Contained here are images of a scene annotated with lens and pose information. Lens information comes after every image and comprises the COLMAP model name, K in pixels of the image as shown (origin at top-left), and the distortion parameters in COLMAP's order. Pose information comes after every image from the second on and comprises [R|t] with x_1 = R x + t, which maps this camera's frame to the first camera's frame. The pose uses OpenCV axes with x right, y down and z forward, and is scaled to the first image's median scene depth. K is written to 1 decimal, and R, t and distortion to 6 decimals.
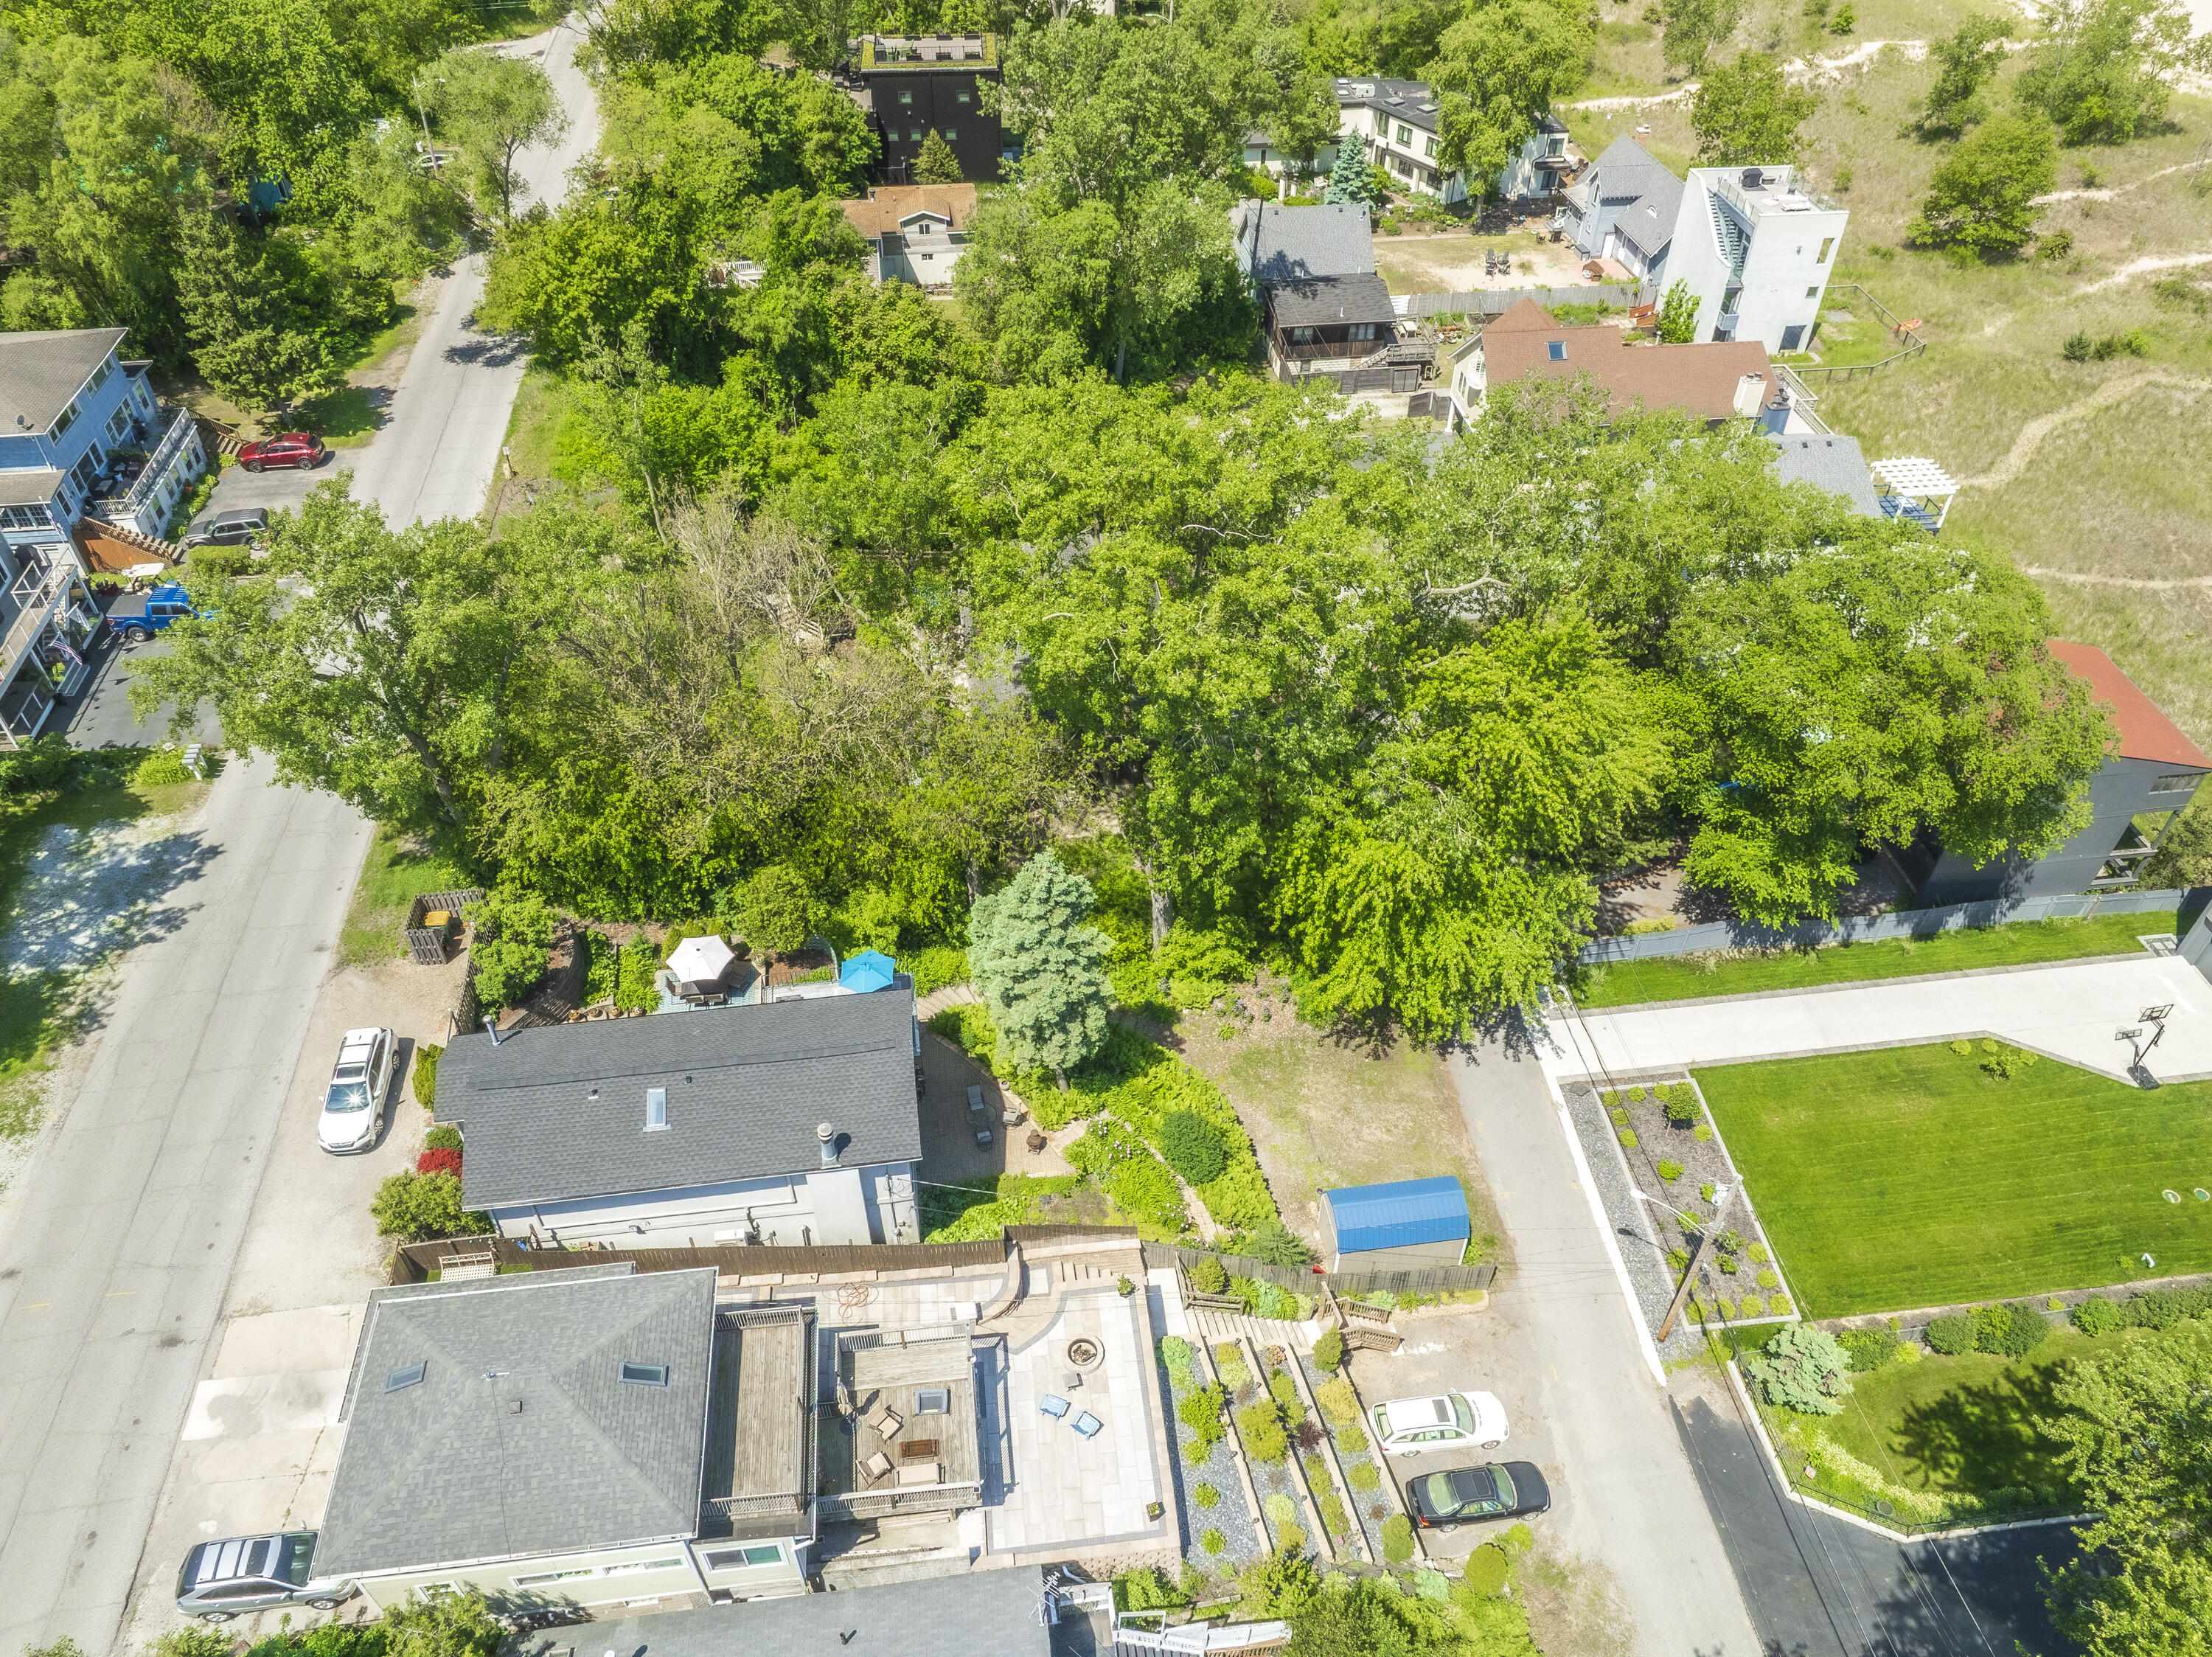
lens RADIAL K [[1554.2, 0, 1105.7], [0, 1554.2, 815.9], [0, 0, 1]] dist [-0.038167, 0.025580]
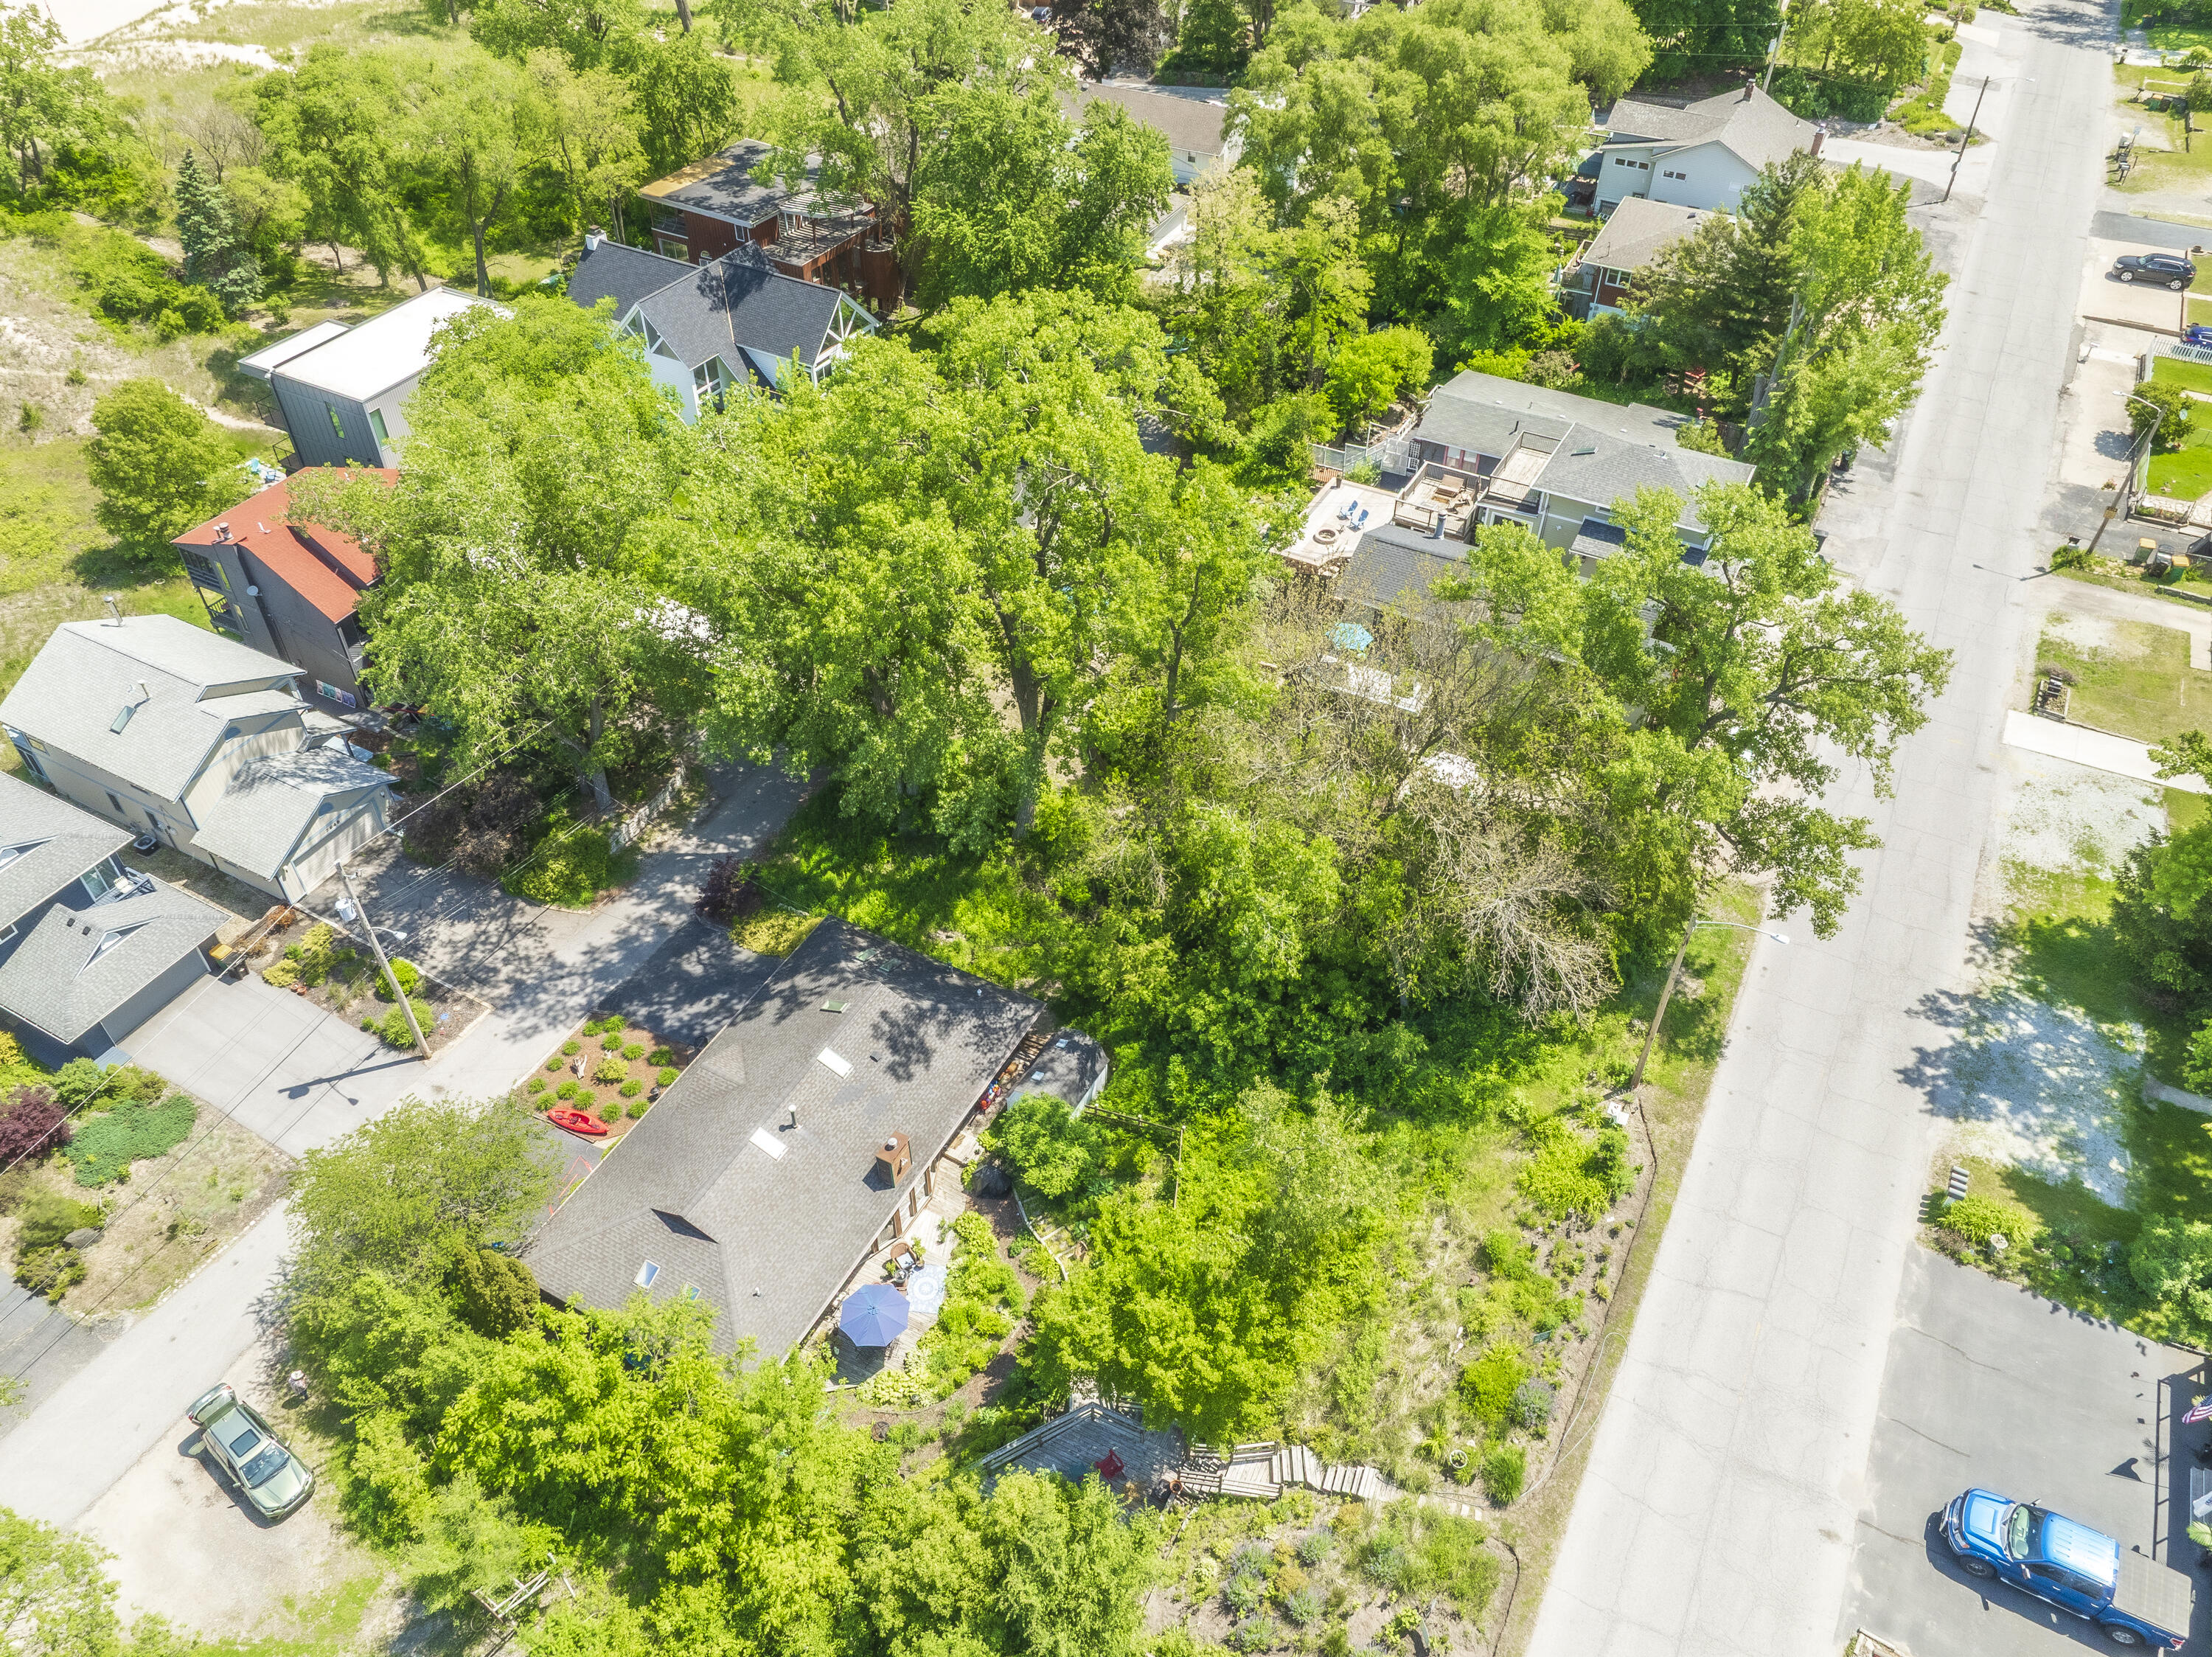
lens RADIAL K [[1554.2, 0, 1108.6], [0, 1554.2, 843.2], [0, 0, 1]] dist [-0.038167, 0.025580]
pose [[-0.816857, -0.406085, 0.409682, -0.439569], [0.379619, 0.156302, 0.911844, -0.840713], [-0.434320, 0.900369, 0.026481, 0.904975]]
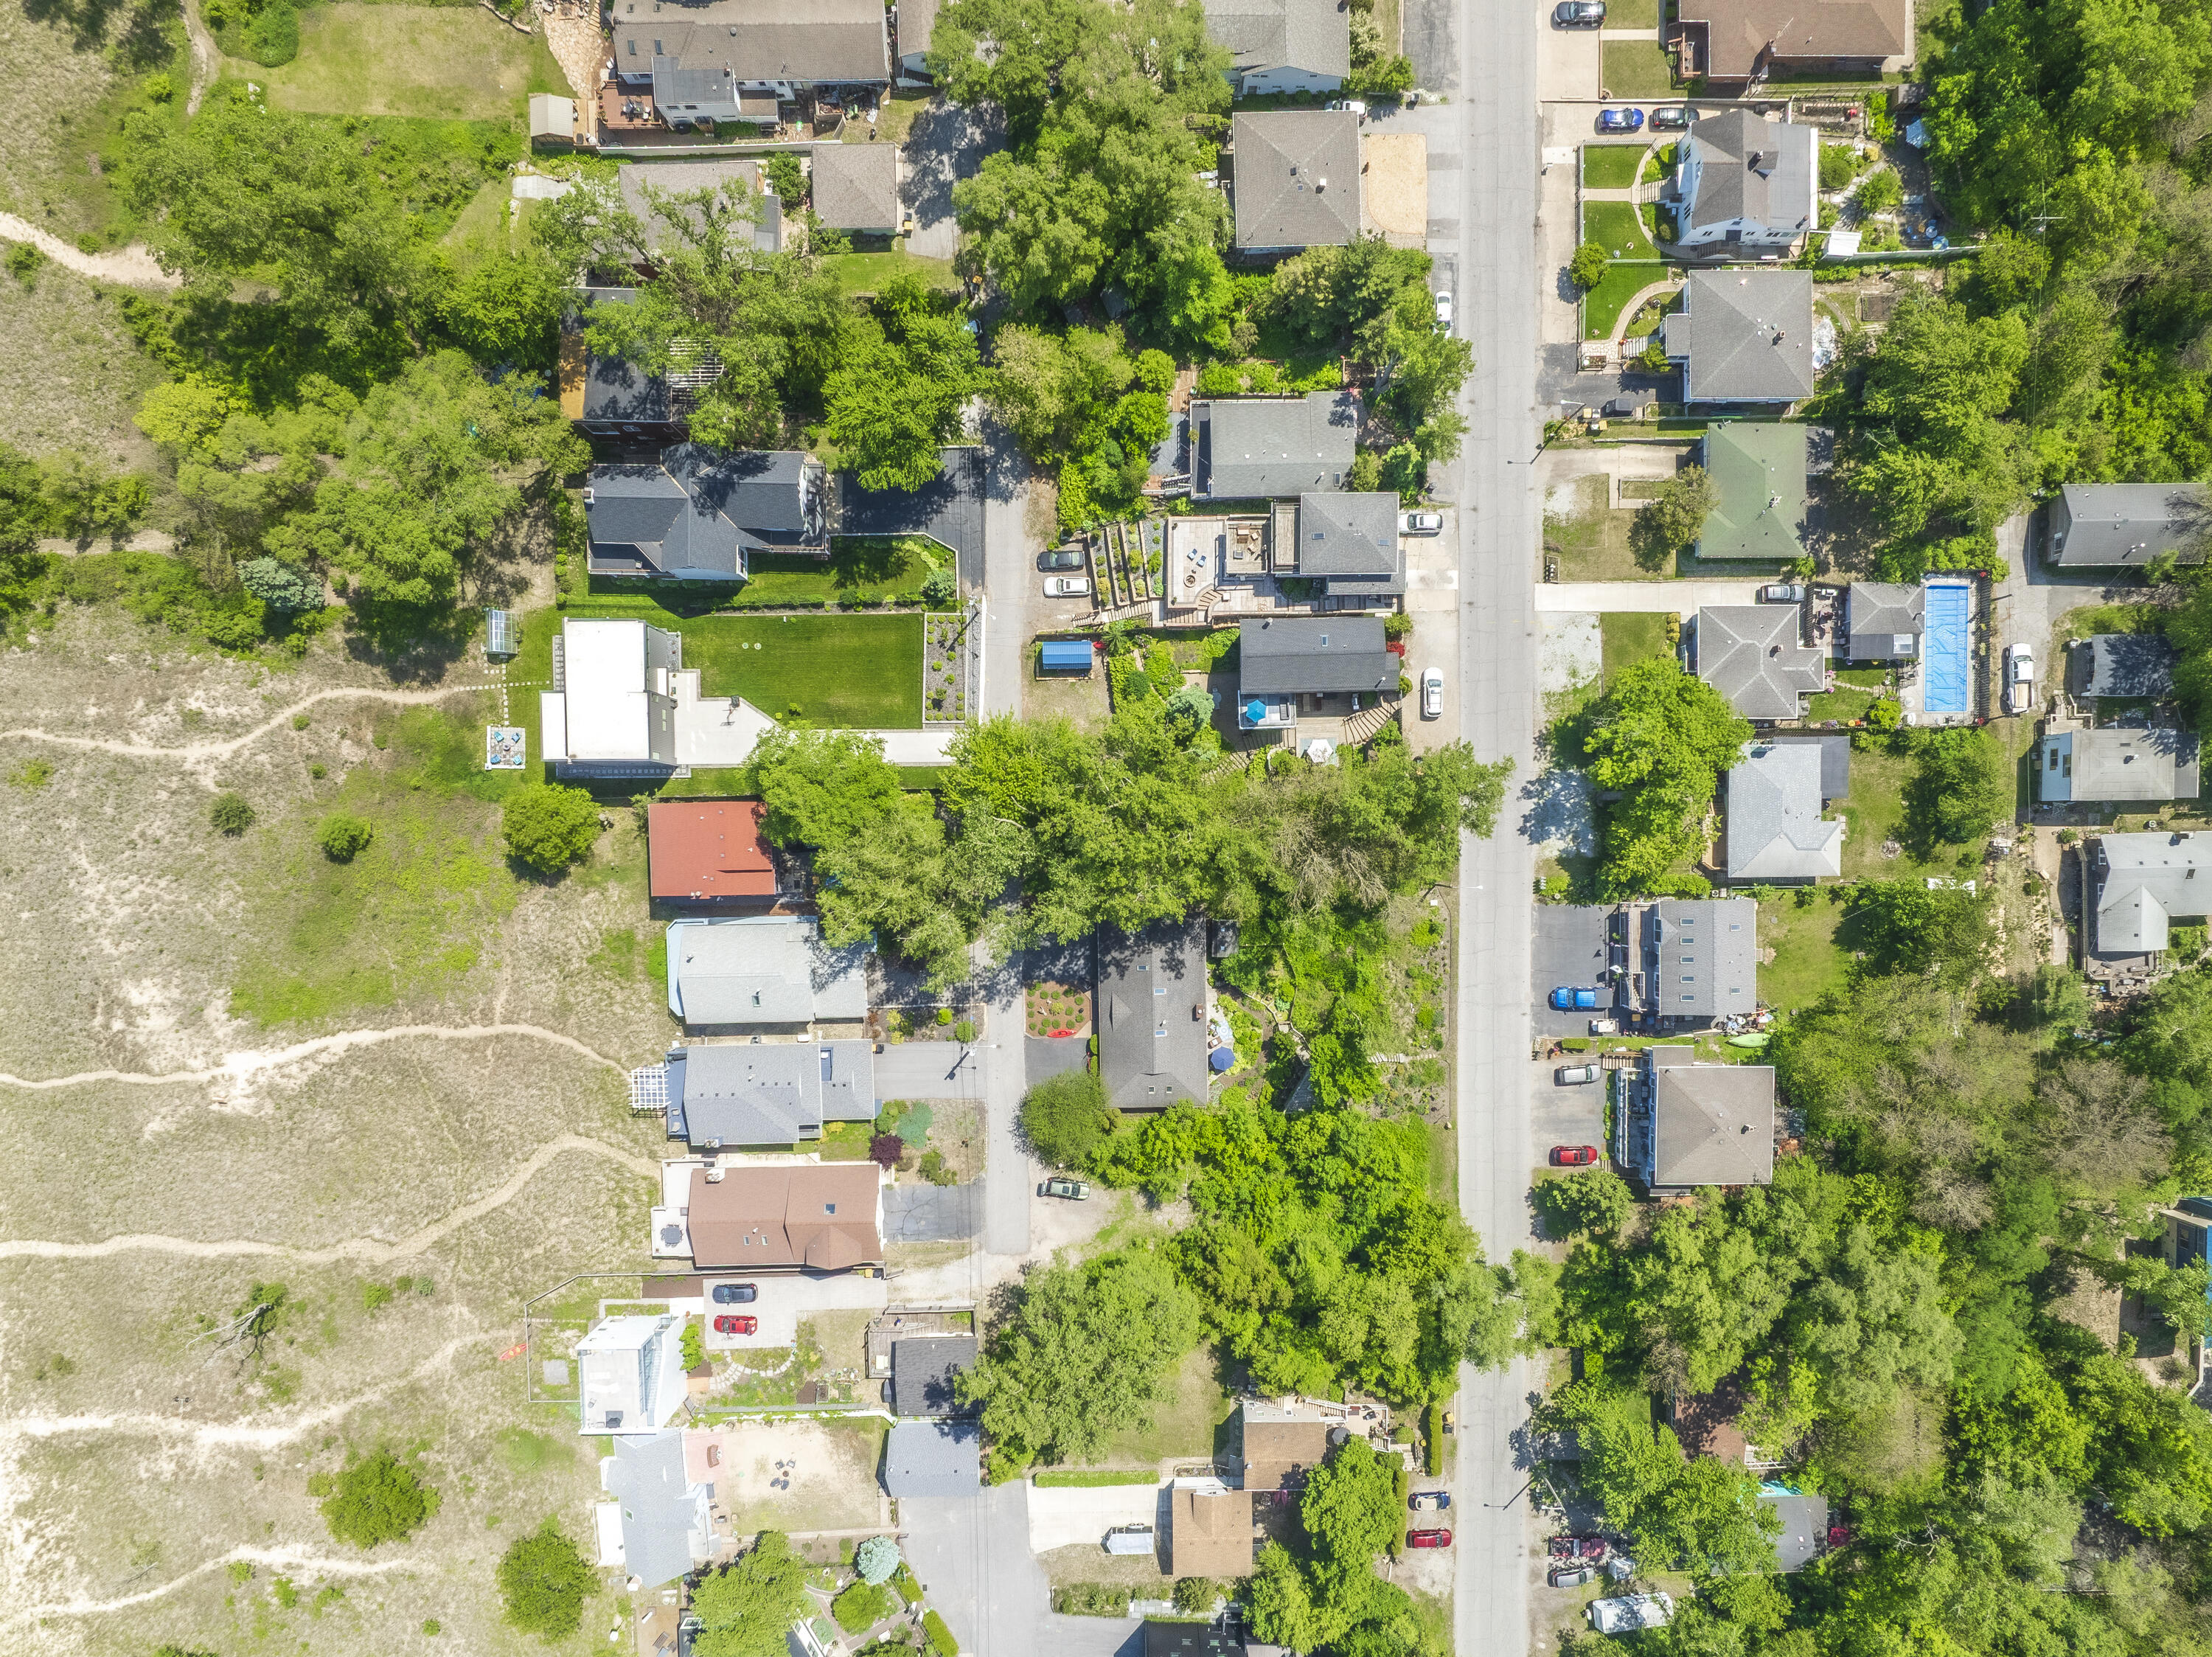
lens RADIAL K [[1554.2, 0, 1177.1], [0, 1554.2, 946.5], [0, 0, 1]] dist [-0.038167, 0.025580]
pose [[-0.992709, -0.111324, -0.046223, 0.050134], [0.048380, -0.719206, 0.693111, -1.582671], [-0.110403, 0.685821, 0.719348, -0.505965]]
